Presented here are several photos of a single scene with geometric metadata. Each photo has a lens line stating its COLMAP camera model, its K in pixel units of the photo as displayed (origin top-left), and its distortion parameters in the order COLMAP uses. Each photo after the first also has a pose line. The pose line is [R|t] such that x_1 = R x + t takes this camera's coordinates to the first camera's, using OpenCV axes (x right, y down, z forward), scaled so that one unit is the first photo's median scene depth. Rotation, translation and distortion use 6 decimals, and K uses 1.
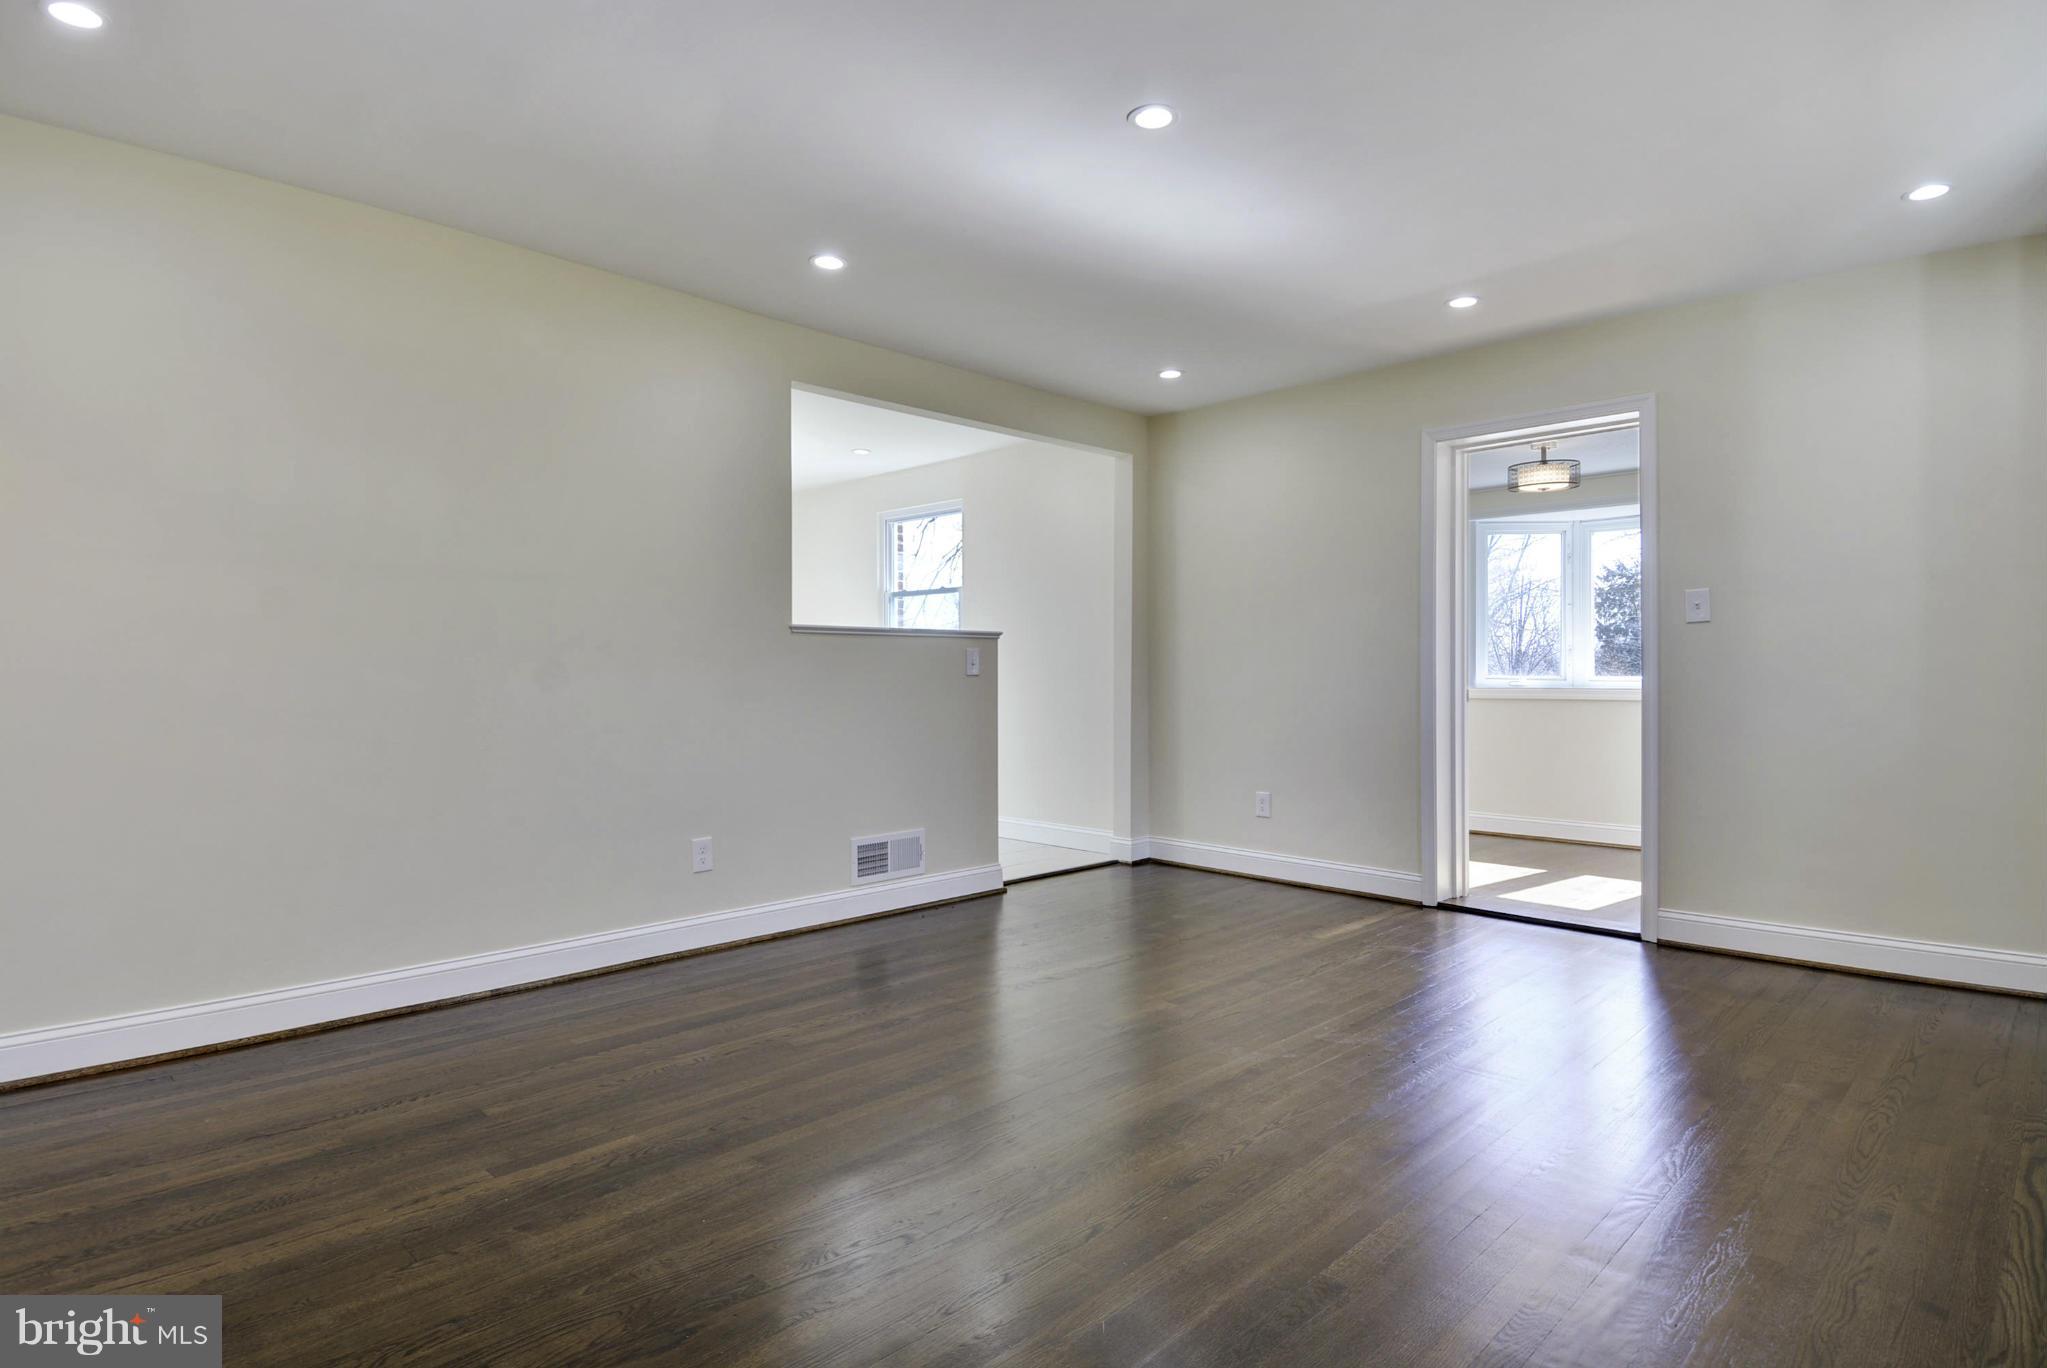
lens RADIAL K [[1087.1, 0, 1017.4], [0, 1087.1, 682.8], [0, 0, 1]] dist [0.006882, -0.007504]
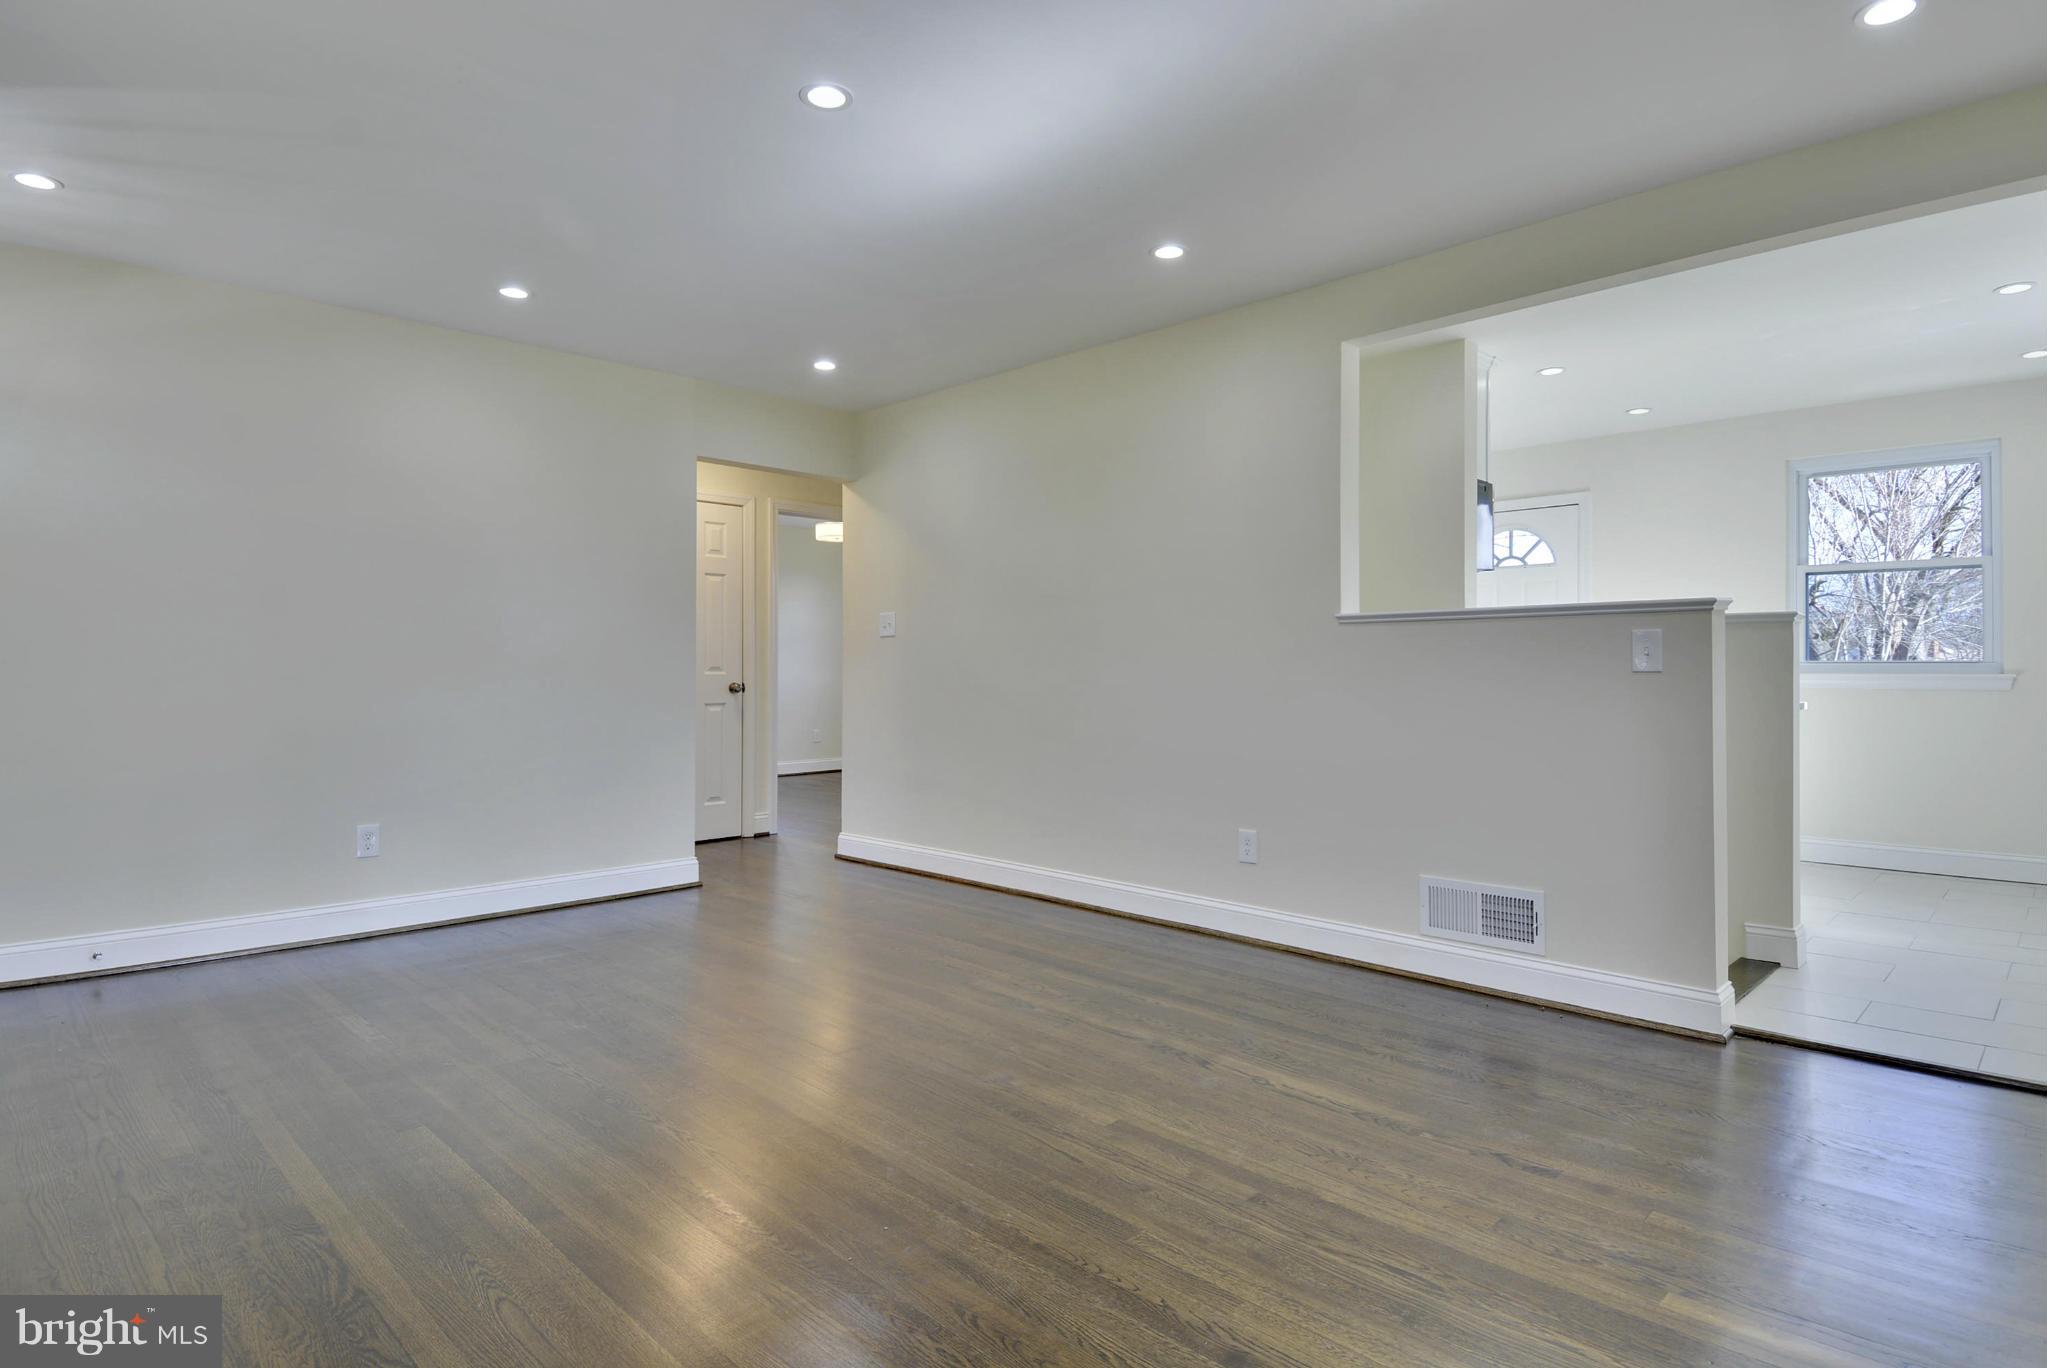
lens RADIAL K [[1087.1, 0, 1020.2], [0, 1087.1, 670.9], [0, 0, 1]] dist [0.006882, -0.007504]
pose [[-0.011155, 0.001824, -0.999936, 0.746263], [-0.009352, 0.999954, 0.001928, -0.006843], [0.999894, 0.009373, -0.011138, 0.810040]]
